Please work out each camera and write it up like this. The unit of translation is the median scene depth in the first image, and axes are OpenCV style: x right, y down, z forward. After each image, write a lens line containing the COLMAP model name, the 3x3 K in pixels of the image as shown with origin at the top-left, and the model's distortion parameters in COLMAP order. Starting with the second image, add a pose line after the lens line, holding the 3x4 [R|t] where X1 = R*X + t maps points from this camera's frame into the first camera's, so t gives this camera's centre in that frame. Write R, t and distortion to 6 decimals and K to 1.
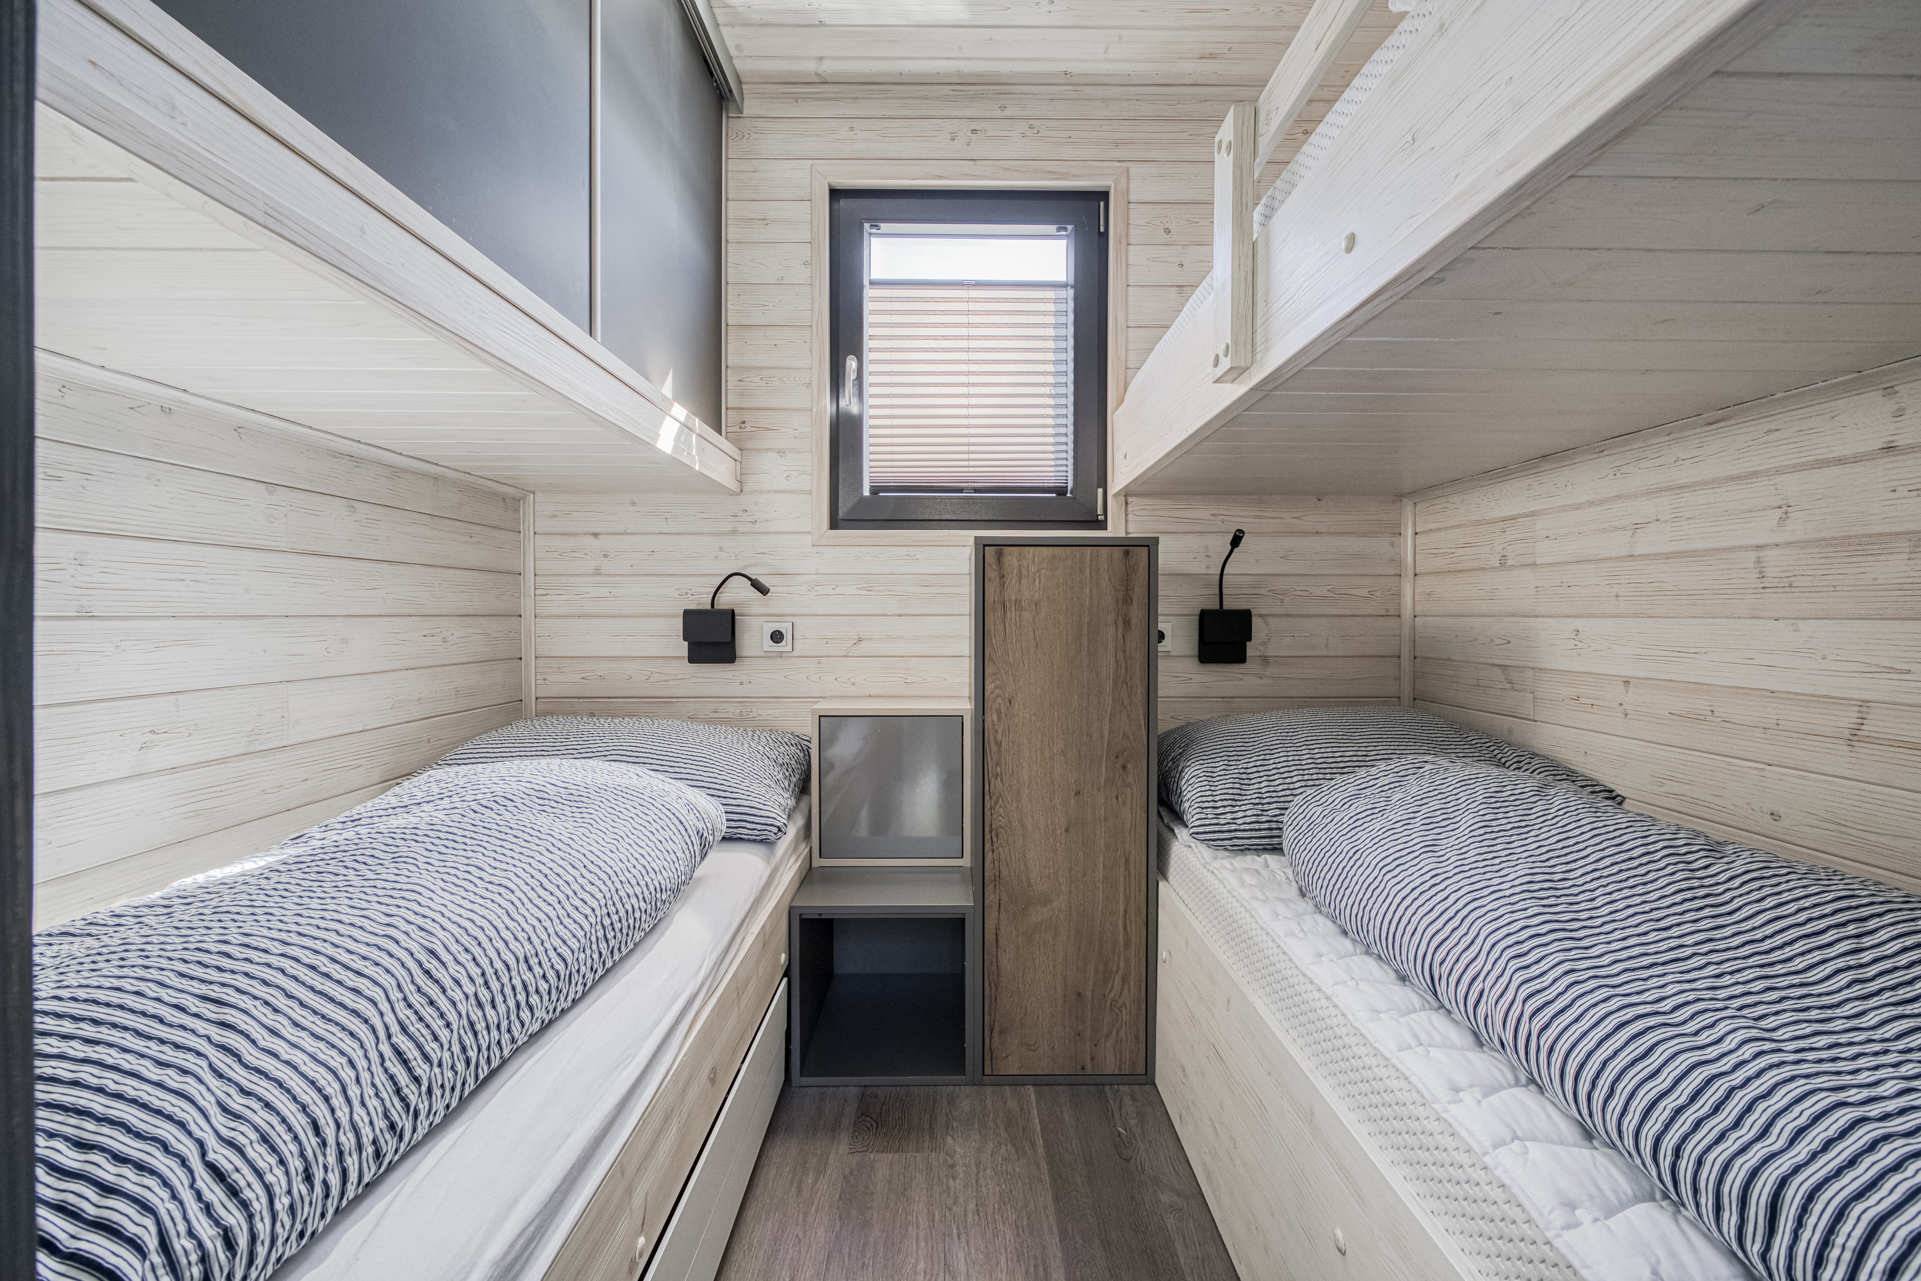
lens RADIAL K [[776.9, 0, 960.3], [0, 776.9, 626.2], [0, 0, 1]] dist [-0.008095, 0.000813]
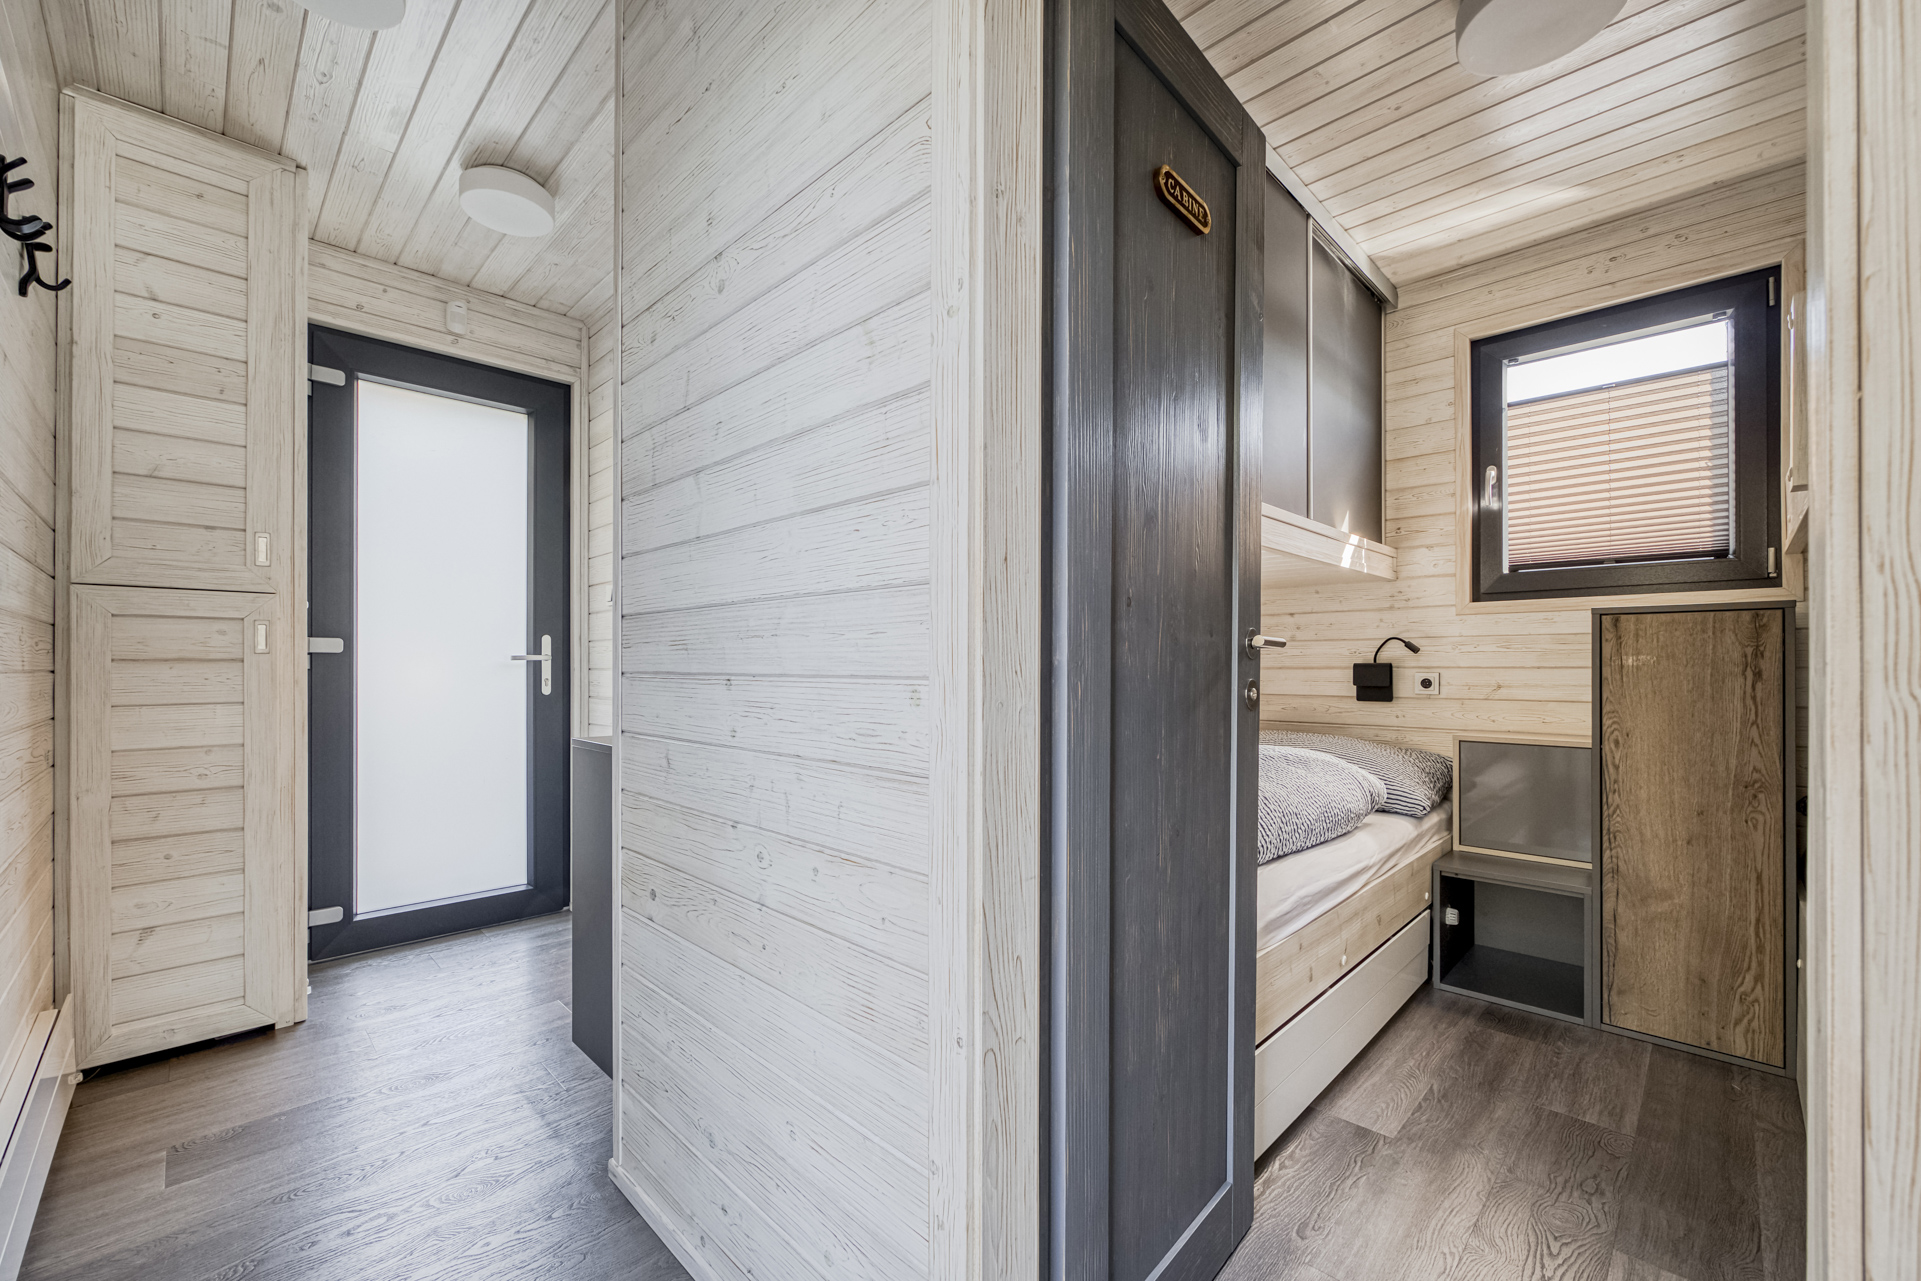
lens RADIAL K [[776.9, 0, 954.0], [0, 776.9, 665.4], [0, 0, 1]] dist [-0.008095, 0.000813]
pose [[0.701658, -0.002529, -0.712510, 0.152680], [-0.008691, 0.999889, -0.012107, 0.005844], [0.712461, 0.014687, 0.701558, -0.547992]]
